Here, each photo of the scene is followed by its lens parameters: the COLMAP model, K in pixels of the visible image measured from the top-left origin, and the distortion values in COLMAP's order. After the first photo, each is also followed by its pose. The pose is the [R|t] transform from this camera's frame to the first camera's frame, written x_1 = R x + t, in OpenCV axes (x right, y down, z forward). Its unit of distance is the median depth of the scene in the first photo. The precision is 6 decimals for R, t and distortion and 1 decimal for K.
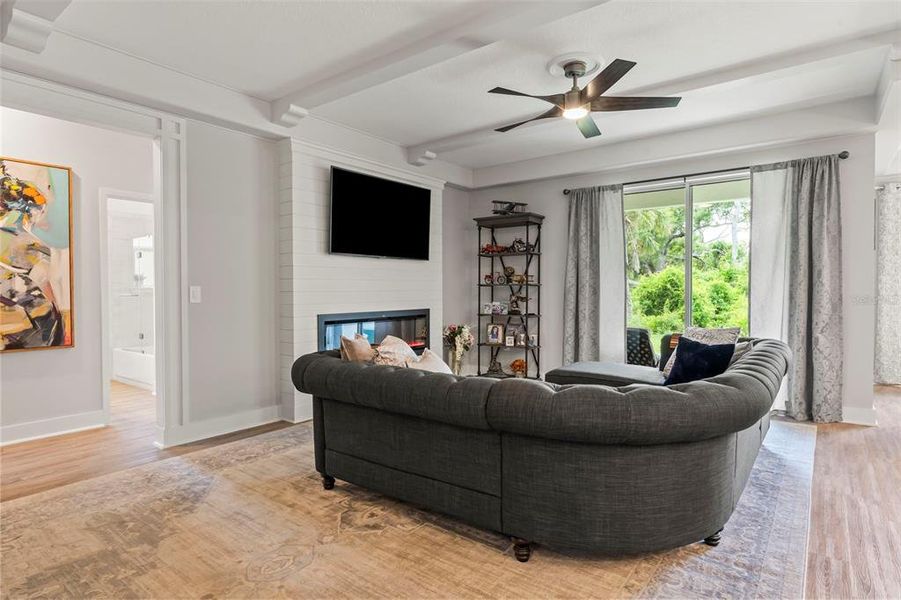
lens RADIAL K [[490.9, 0, 450.4], [0, 490.9, 296.3], [0, 0, 1]] dist [-0.002587, 0.004771]
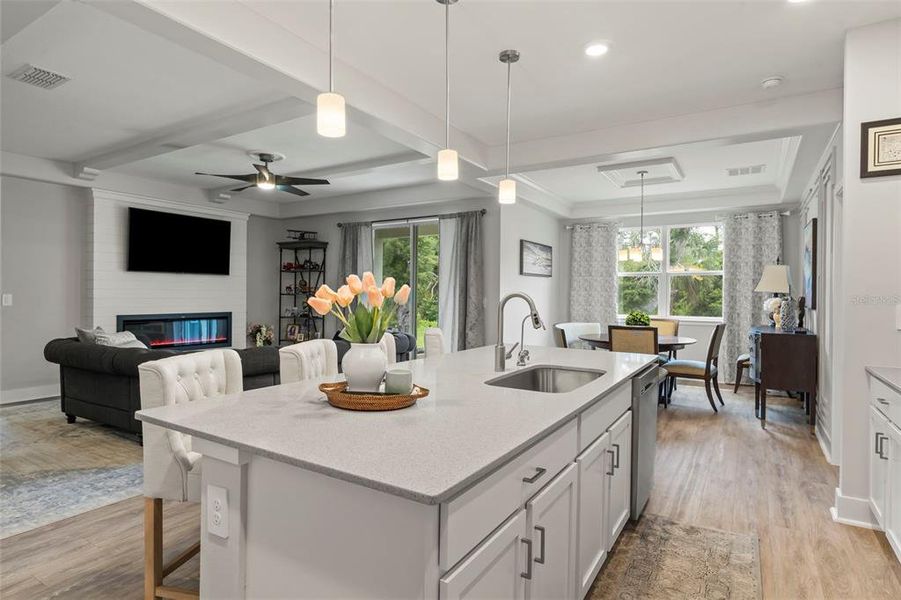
lens RADIAL K [[490.9, 0, 450.0], [0, 490.9, 298.6], [0, 0, 1]] dist [-0.002587, 0.004771]
pose [[0.995297, 0.011202, 0.096221, 0.421086], [-0.010607, 0.999921, -0.006688, -0.007934], [-0.096288, 0.005636, 0.995338, -0.364459]]
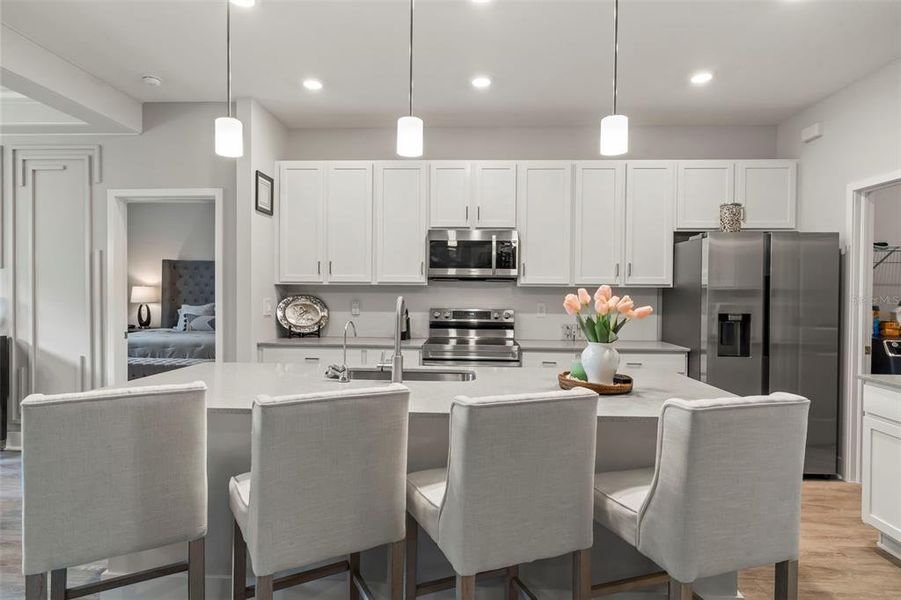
lens RADIAL K [[490.9, 0, 450.0], [0, 490.9, 296.3], [0, 0, 1]] dist [-0.002587, 0.004771]
pose [[-0.566535, -0.010167, 0.823975, 0.163460], [0.004893, 0.999865, 0.015701, -0.024262], [-0.824023, 0.012927, -0.566409, 0.238936]]
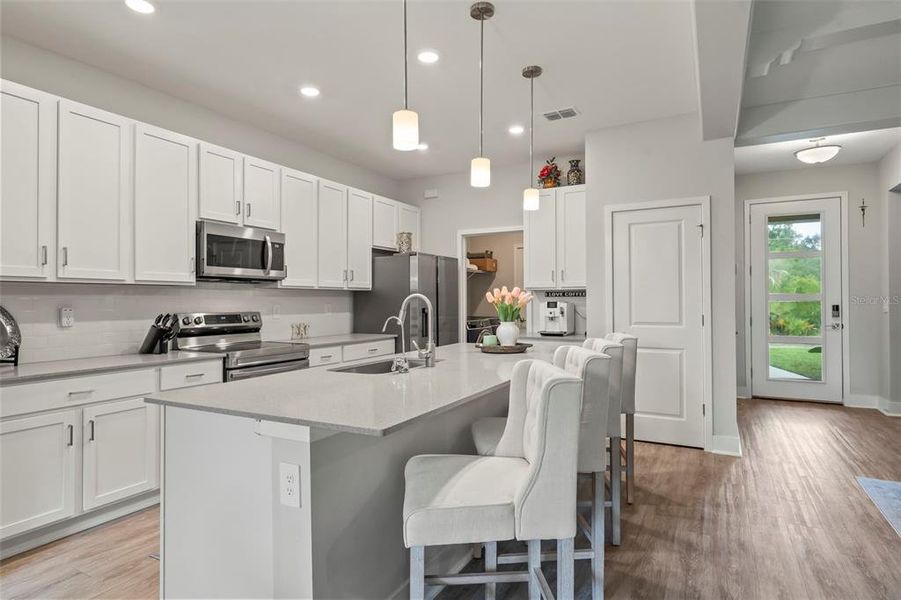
lens RADIAL K [[490.9, 0, 446.2], [0, 490.9, 297.6], [0, 0, 1]] dist [-0.002587, 0.004771]
pose [[-0.988500, 0.004776, -0.151142, 0.563080], [0.003530, 0.999958, 0.008506, -0.018417], [0.151177, 0.007875, -0.988475, 0.509658]]
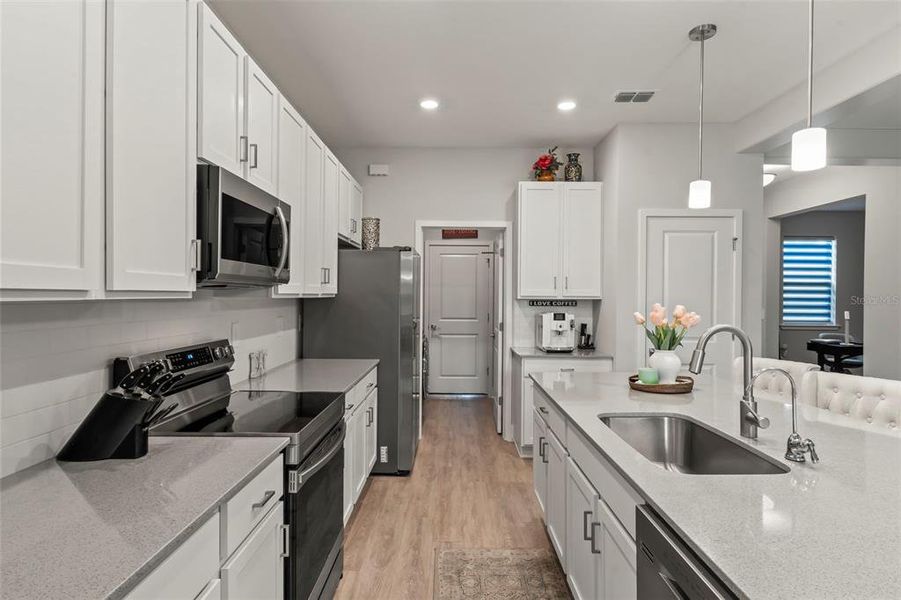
lens RADIAL K [[490.9, 0, 443.8], [0, 490.9, 295.4], [0, 0, 1]] dist [-0.002587, 0.004771]
pose [[-0.802677, -0.004844, -0.596395, 0.833980], [-0.016168, 0.999776, 0.013640, -0.037498], [0.596195, 0.020591, -0.802575, 0.181155]]
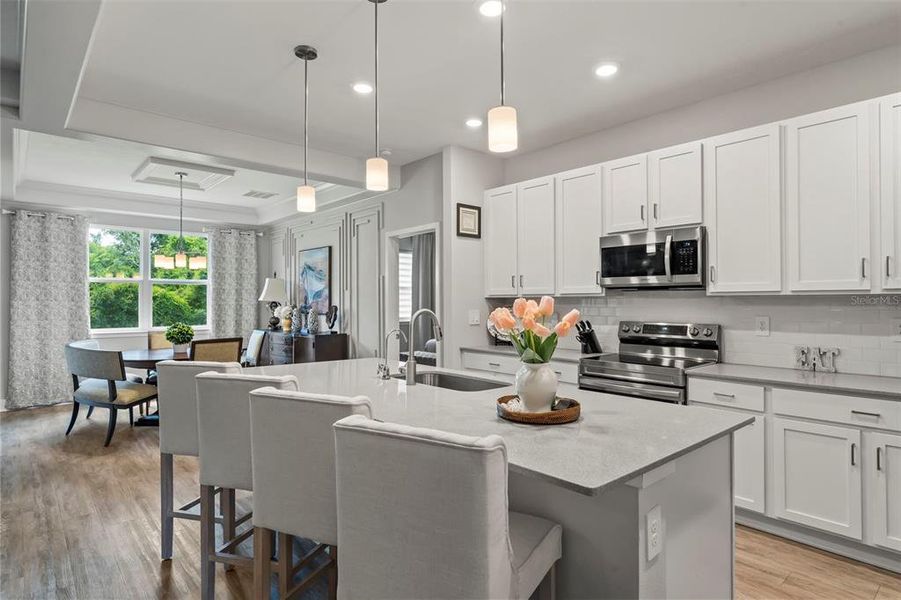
lens RADIAL K [[490.9, 0, 448.2], [0, 490.9, 297.4], [0, 0, 1]] dist [-0.002587, 0.004771]
pose [[0.198922, 0.011256, 0.979951, 0.078152], [0.015392, 0.999775, -0.014608, -0.021127], [-0.979894, 0.017989, 0.198704, -0.067466]]
